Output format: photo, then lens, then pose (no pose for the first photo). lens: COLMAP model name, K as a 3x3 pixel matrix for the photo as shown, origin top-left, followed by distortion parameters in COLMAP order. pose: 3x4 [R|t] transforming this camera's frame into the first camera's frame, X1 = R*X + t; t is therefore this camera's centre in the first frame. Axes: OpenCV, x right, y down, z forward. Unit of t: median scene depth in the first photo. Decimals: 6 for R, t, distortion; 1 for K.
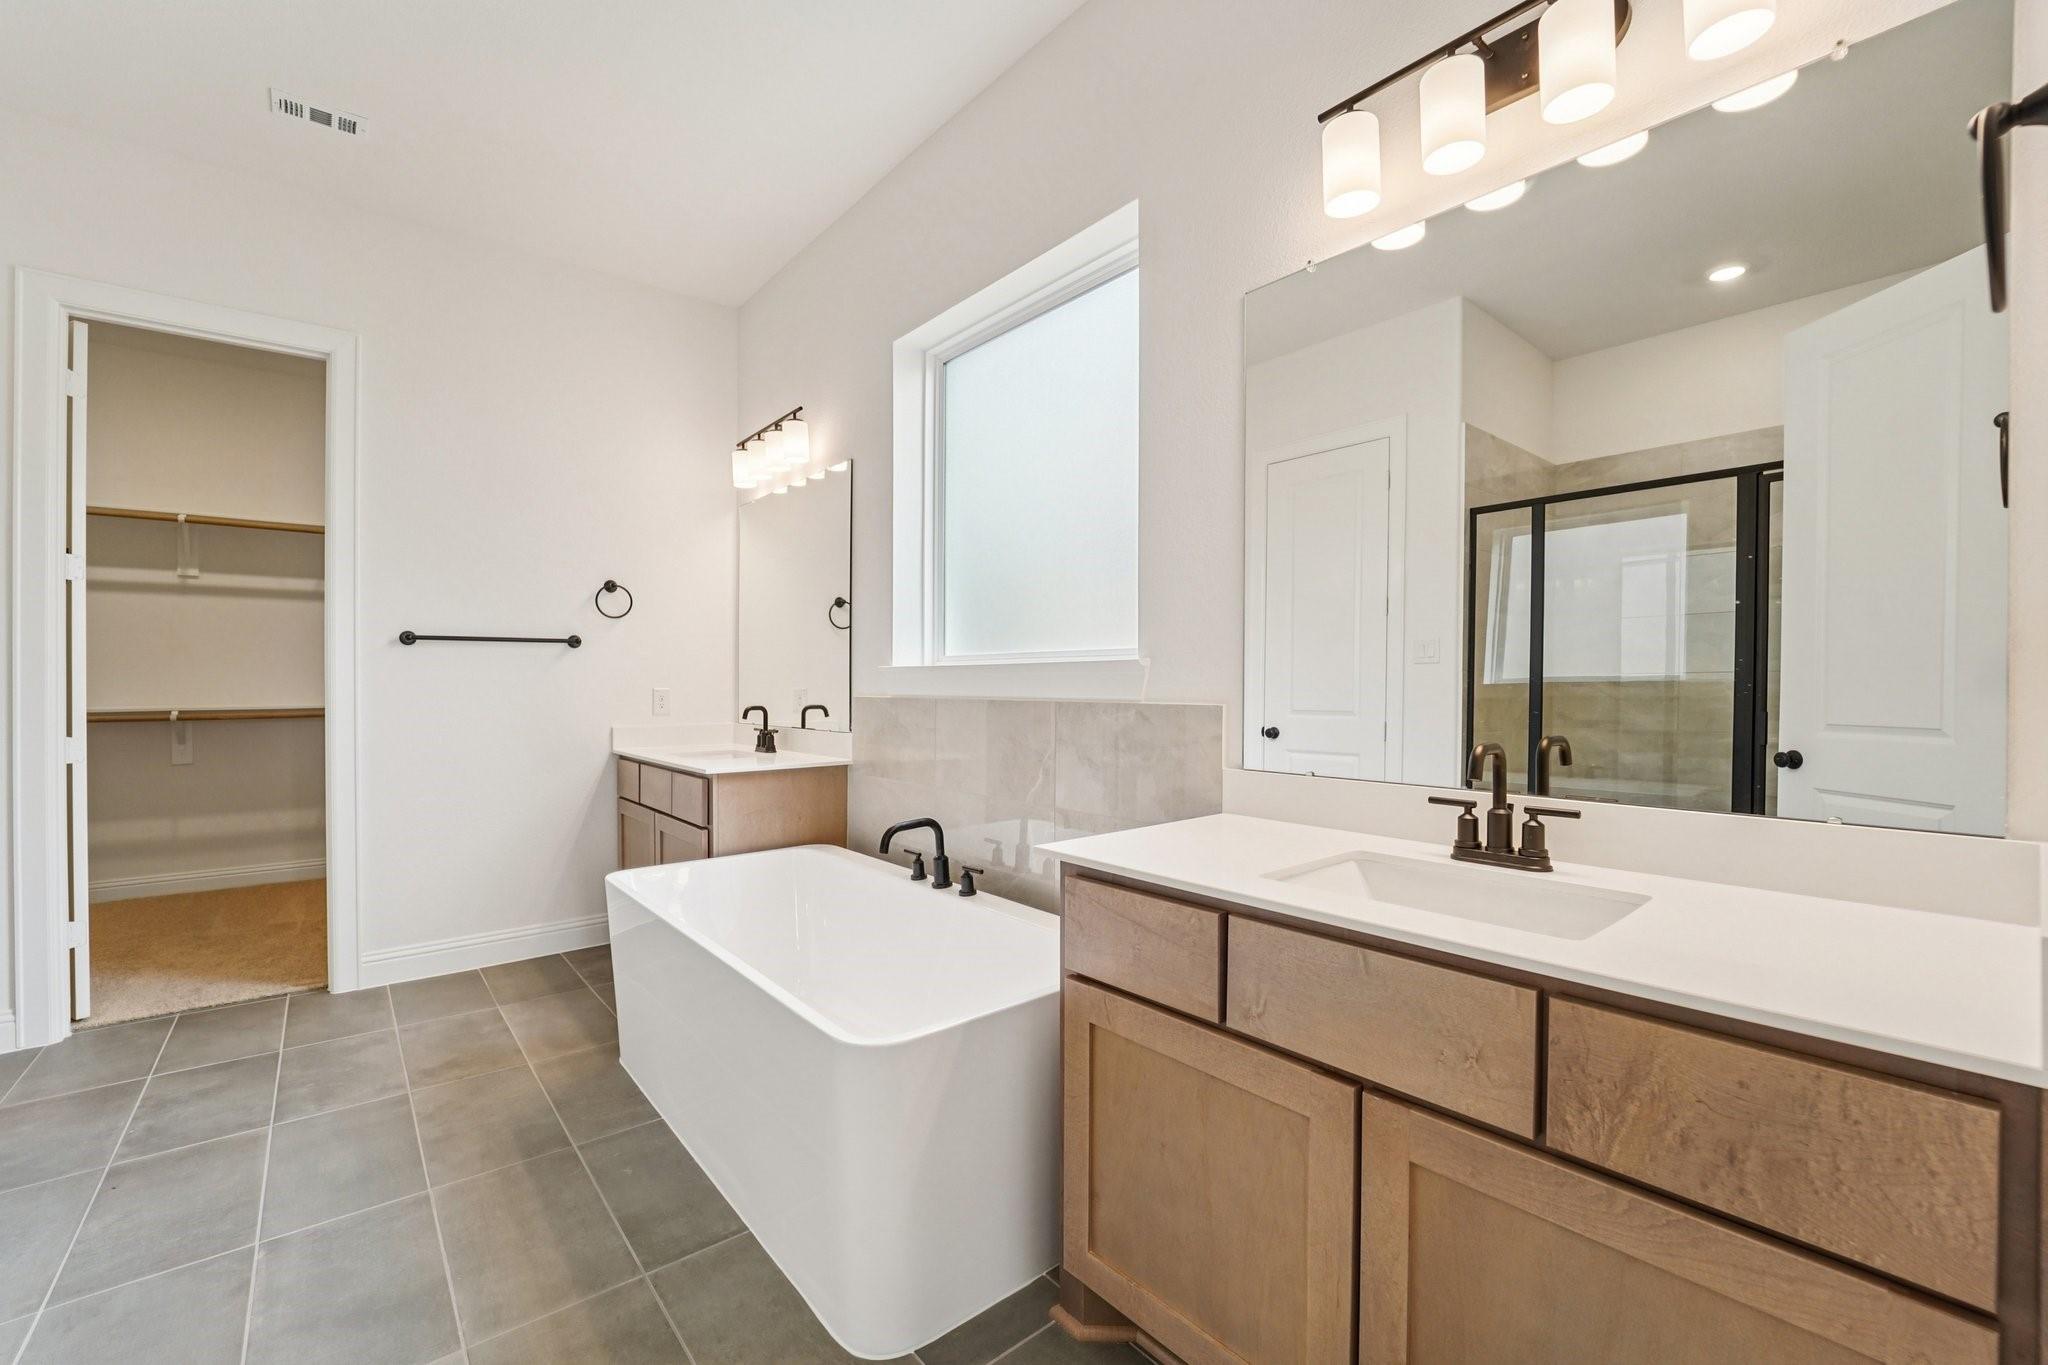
lens RADIAL K [[833.6, 0, 1025.2], [0, 833.6, 690.7], [0, 0, 1]] dist [-0.007886, 0.000712]
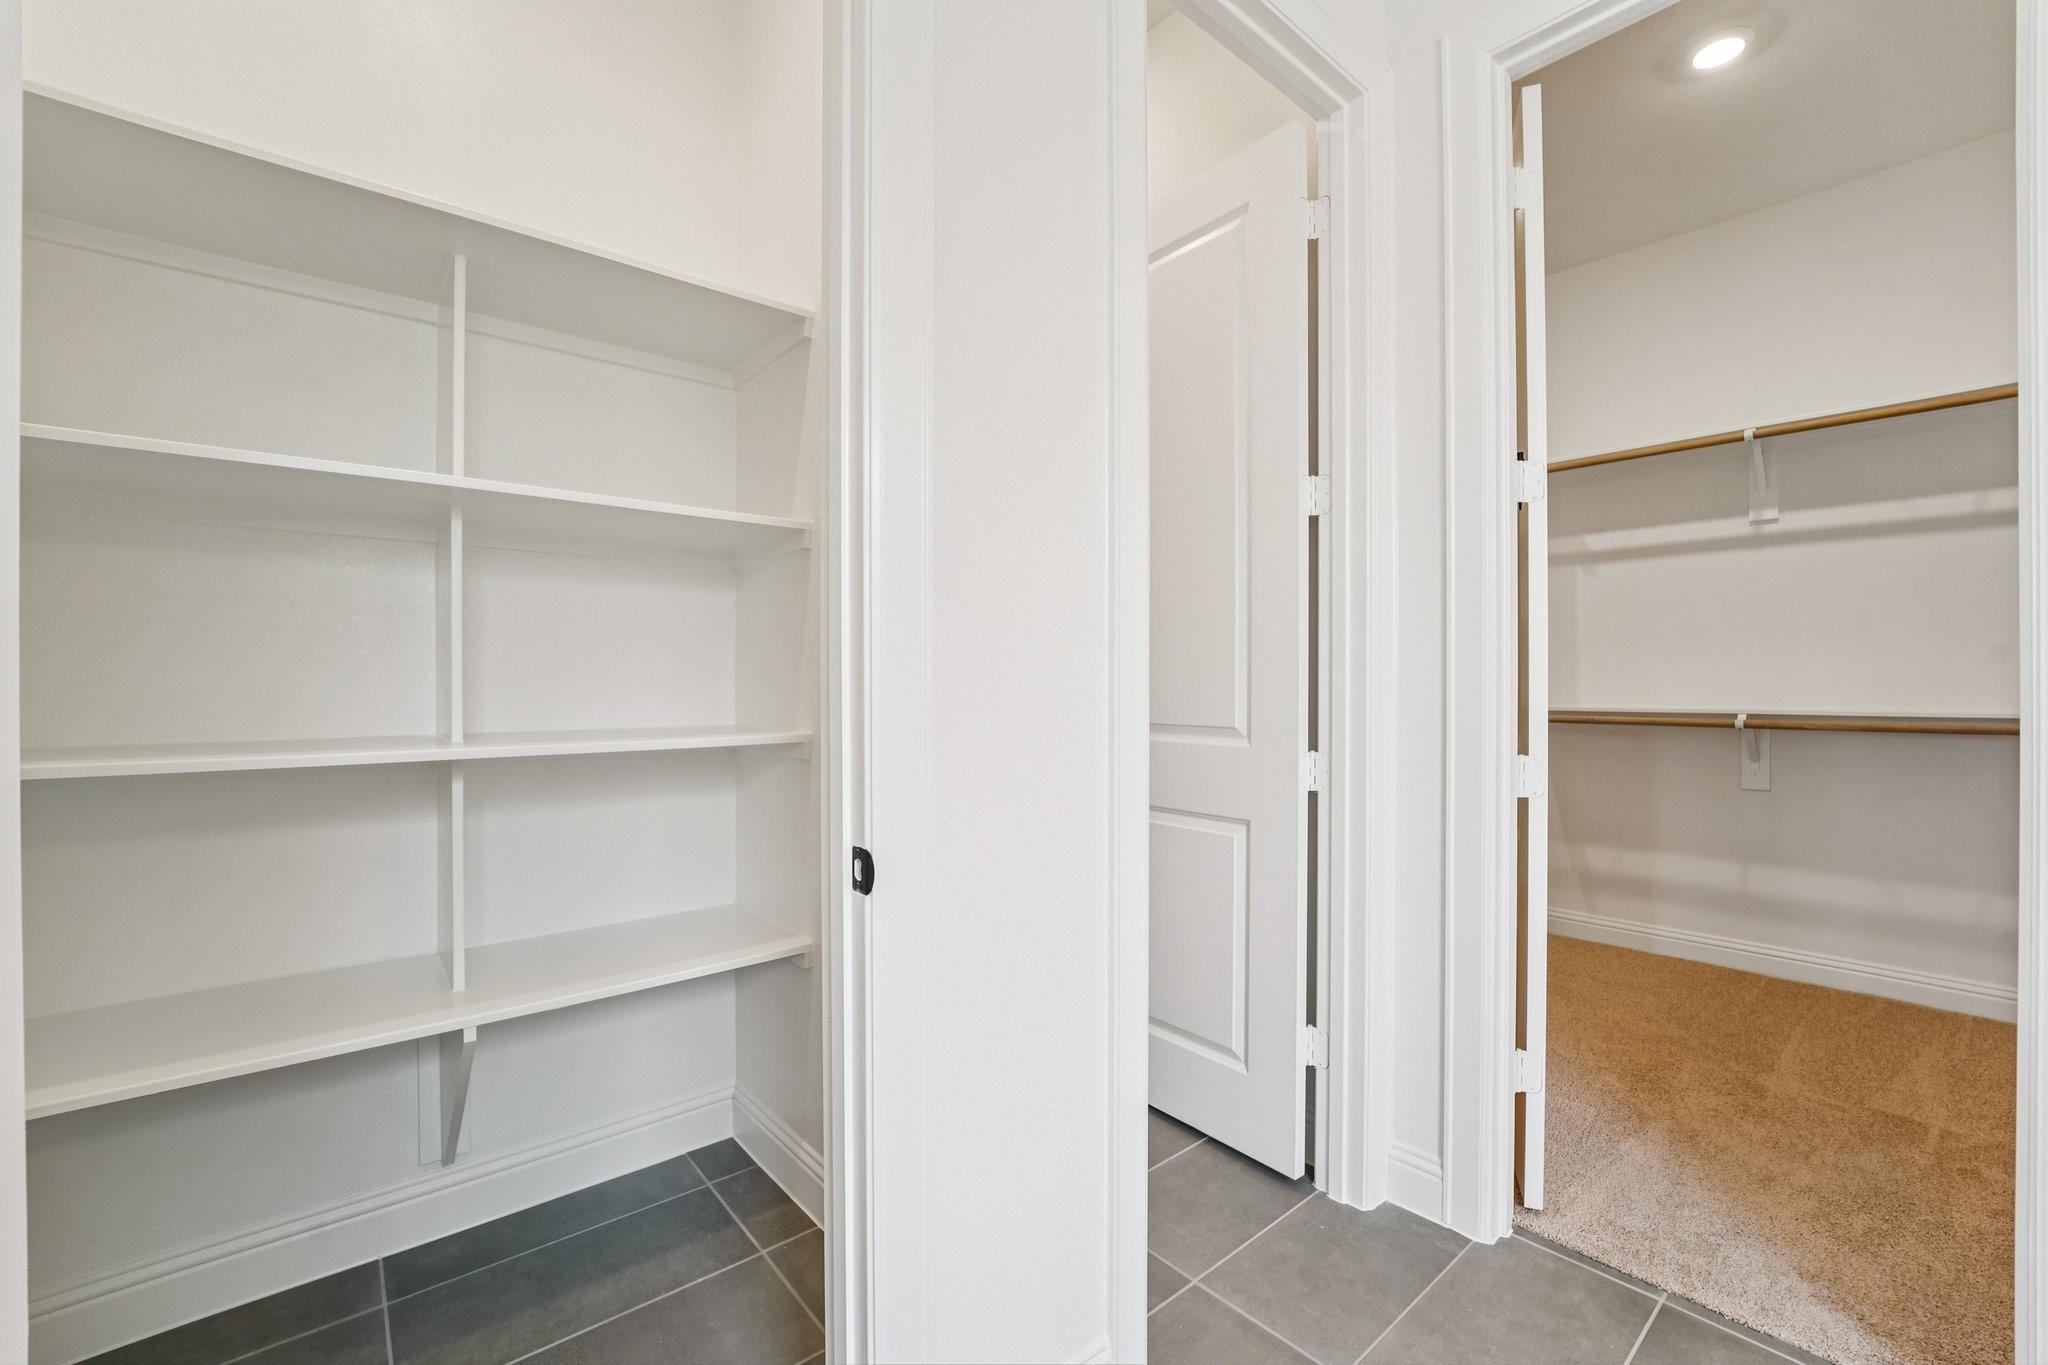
lens RADIAL K [[833.6, 0, 1023.7], [0, 833.6, 691.4], [0, 0, 1]] dist [-0.007886, 0.000712]
pose [[0.006304, -0.000852, -0.999980, -0.460237], [-0.002350, 0.999997, -0.000867, 0.010626], [0.999977, 0.002355, 0.006302, 0.539752]]
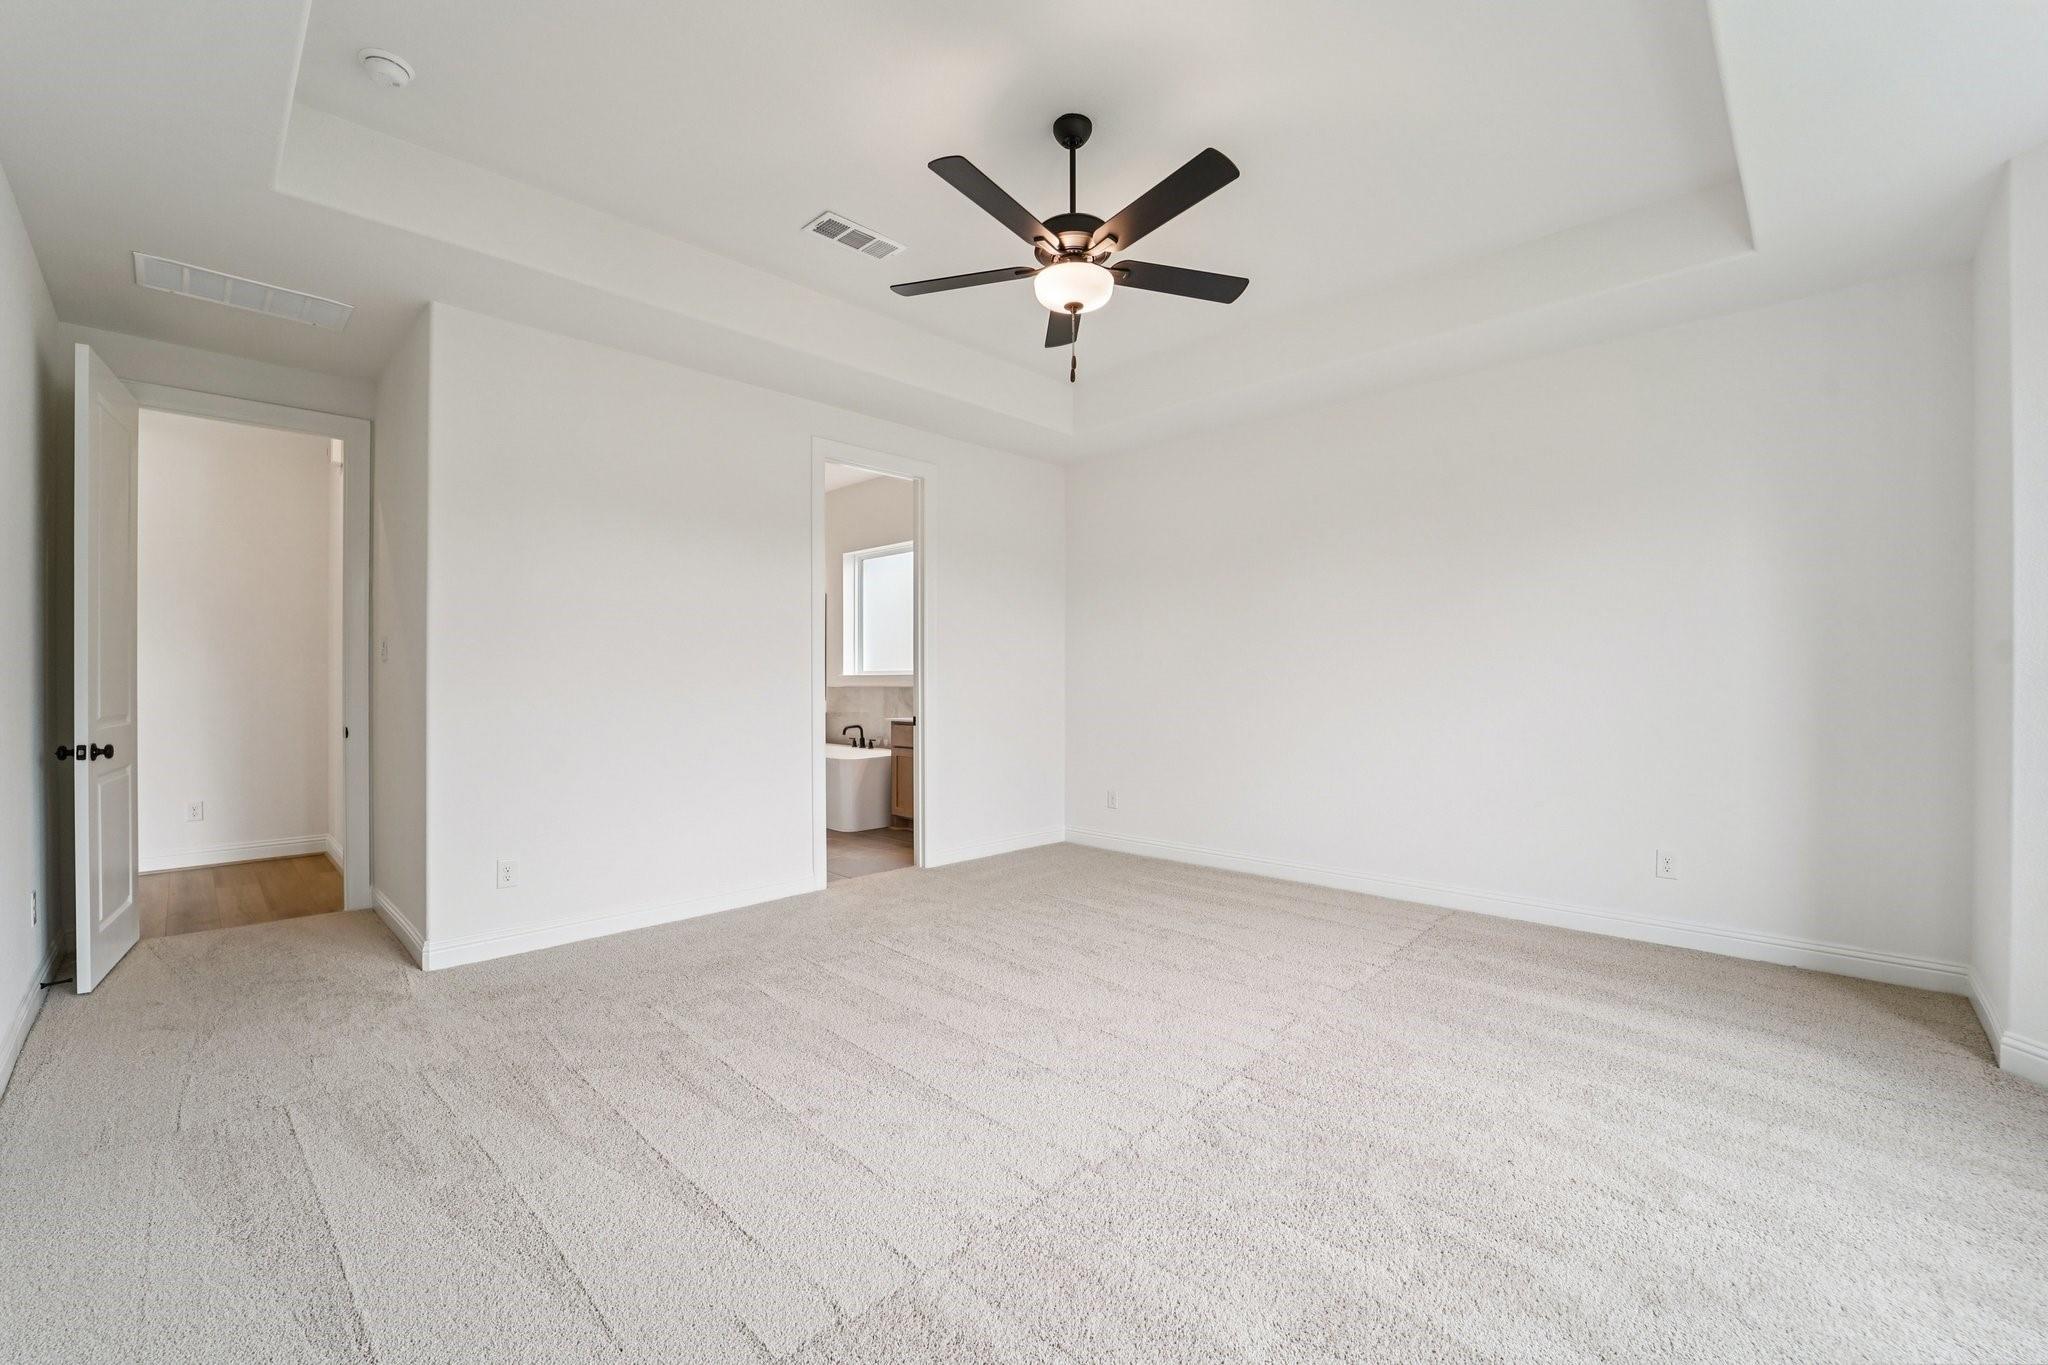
lens RADIAL K [[833.6, 0, 1025.2], [0, 833.6, 686.2], [0, 0, 1]] dist [-0.007886, 0.000712]
pose [[0.995679, -0.005985, 0.092669, 0.035413], [0.006356, 0.999973, -0.003715, 0.004221], [-0.092644, 0.004288, 0.995690, -0.348479]]
